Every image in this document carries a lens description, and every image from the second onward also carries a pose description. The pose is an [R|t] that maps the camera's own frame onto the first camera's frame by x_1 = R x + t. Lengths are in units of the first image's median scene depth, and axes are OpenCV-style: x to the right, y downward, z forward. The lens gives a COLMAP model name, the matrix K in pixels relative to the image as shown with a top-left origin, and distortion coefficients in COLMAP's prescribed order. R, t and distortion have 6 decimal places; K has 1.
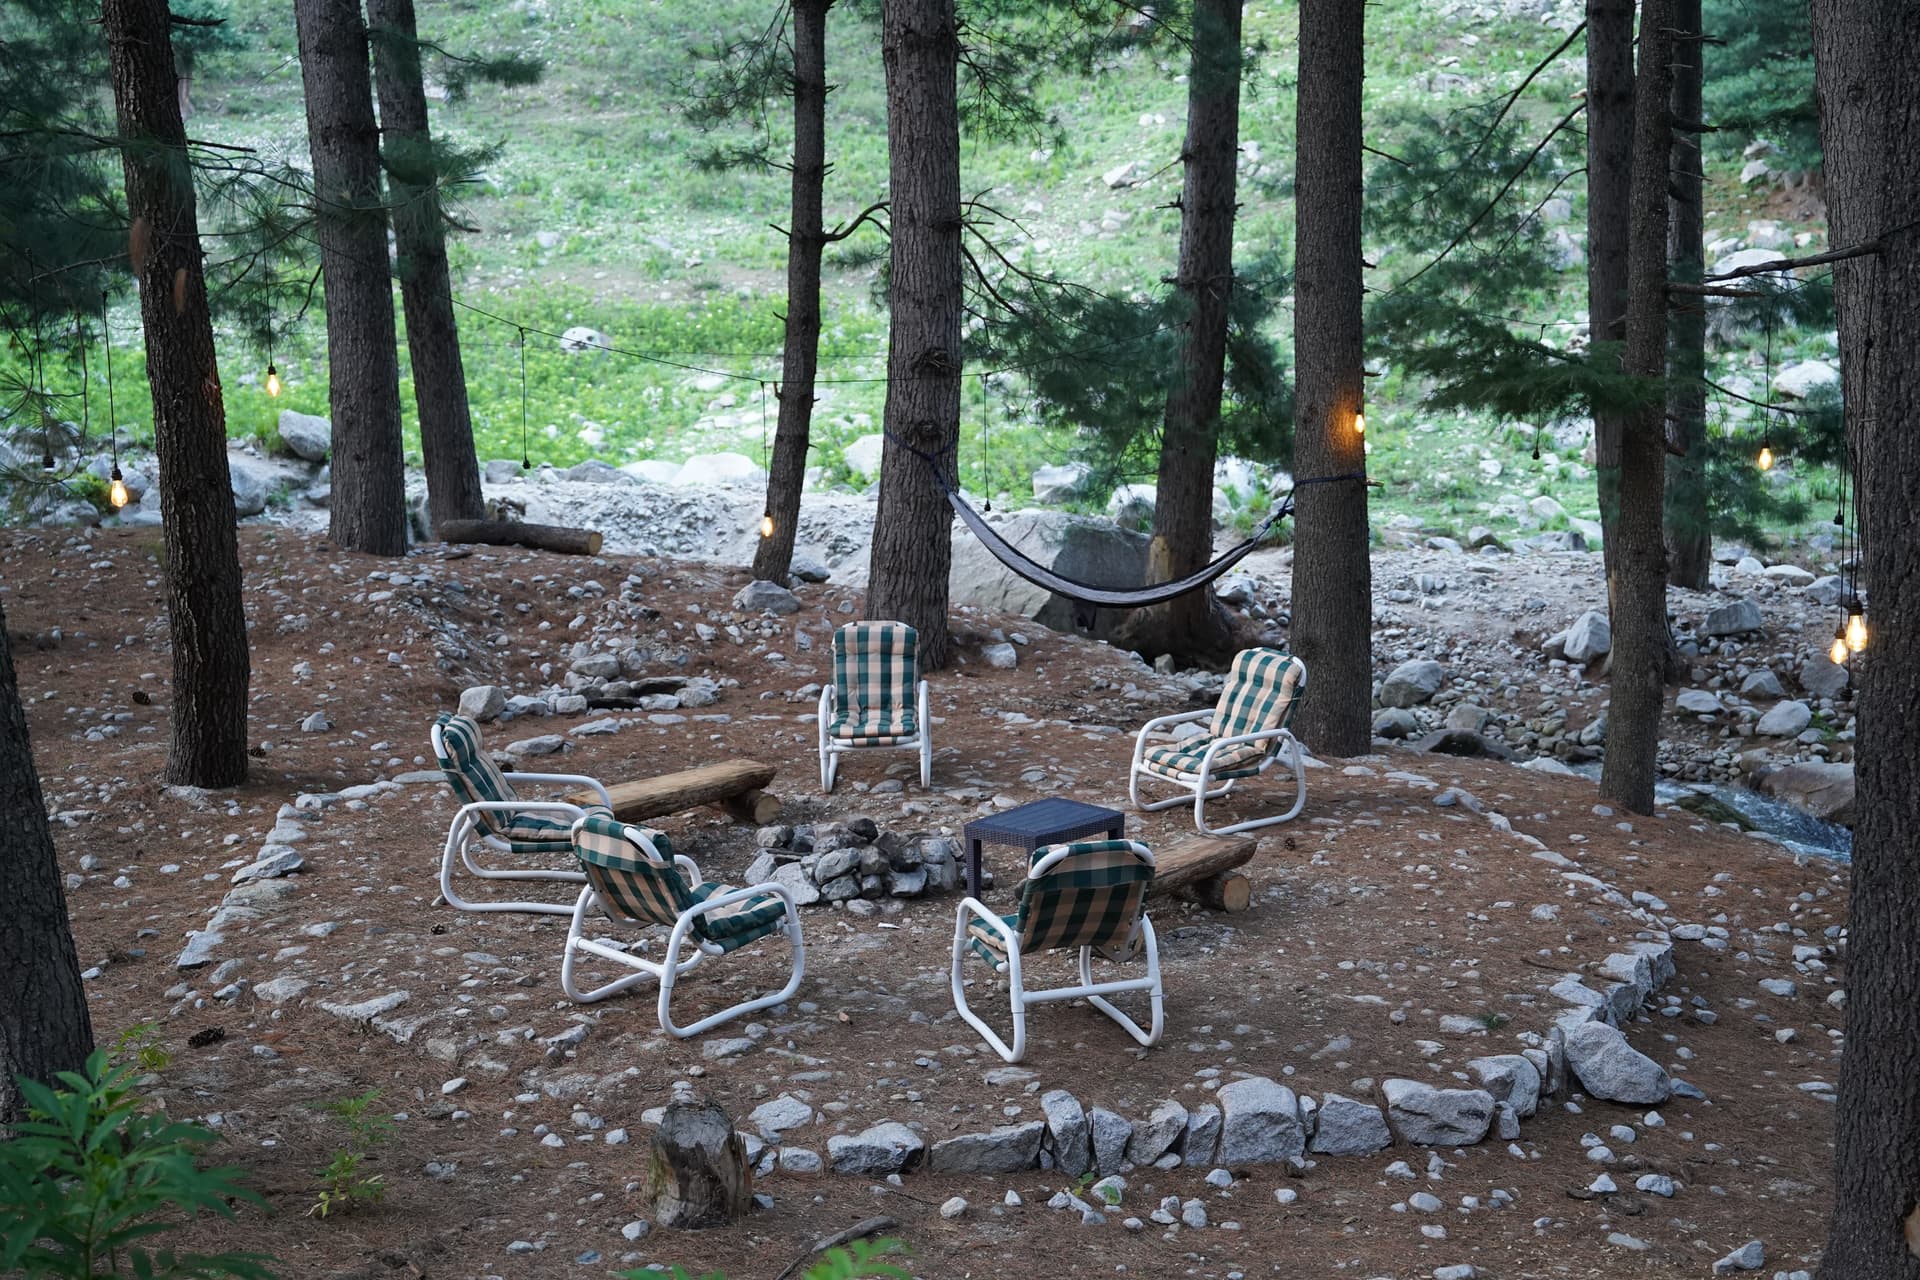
lens RADIAL K [[1925.1, 0, 961.9], [0, 1925.1, 631.9], [0, 0, 1]] dist [0.071290, 0.013634]
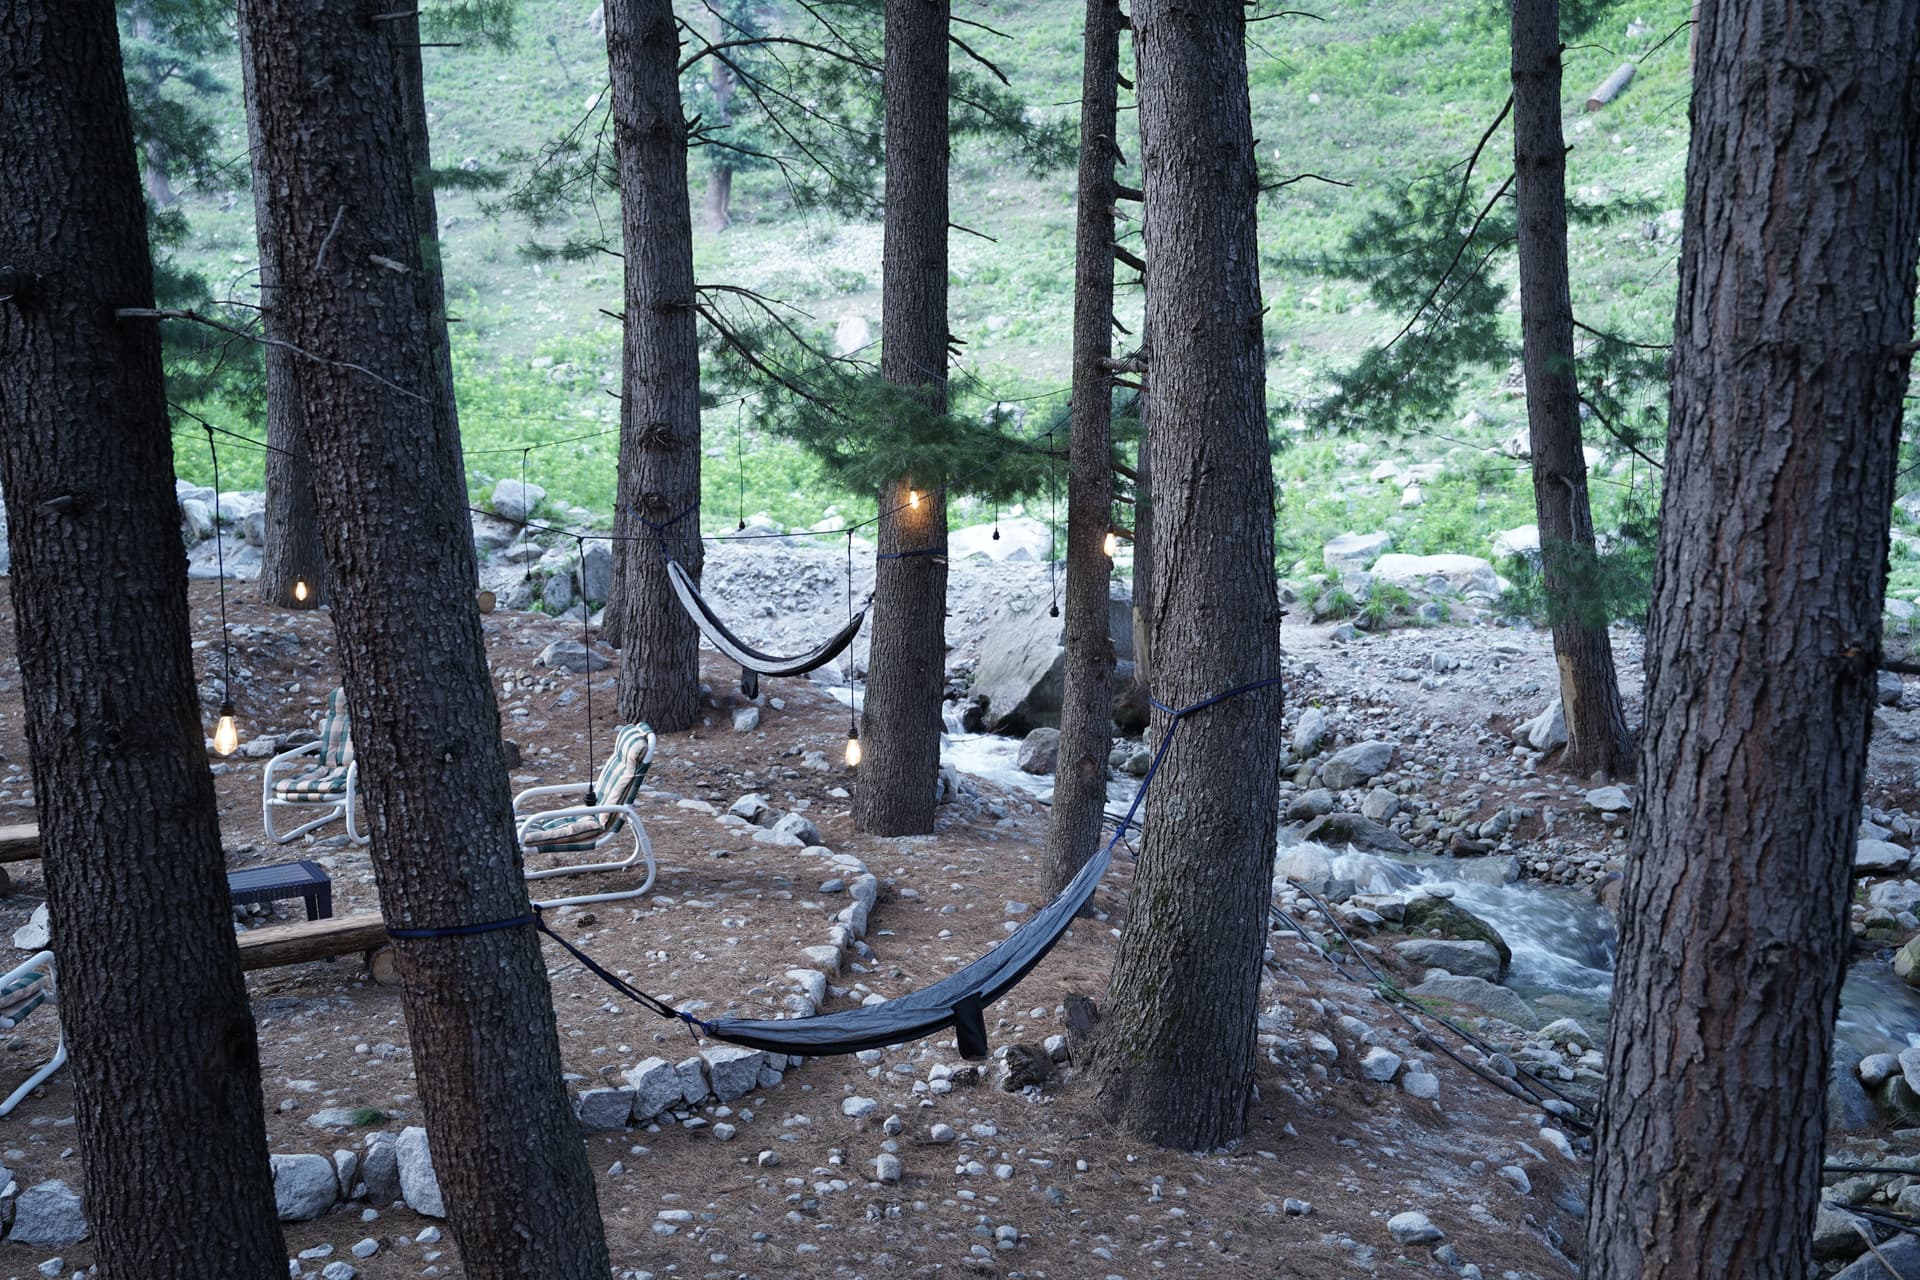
lens RADIAL K [[1807.9, 0, 1086.3], [0, 1807.9, 640.5], [0, 0, 1]] dist [0.004534, 0.166882]
pose [[0.961517, 0.028722, -0.273241, 0.329738], [-0.035233, 0.999199, -0.018949, -0.012953], [0.272478, 0.027847, 0.961759, 0.081557]]
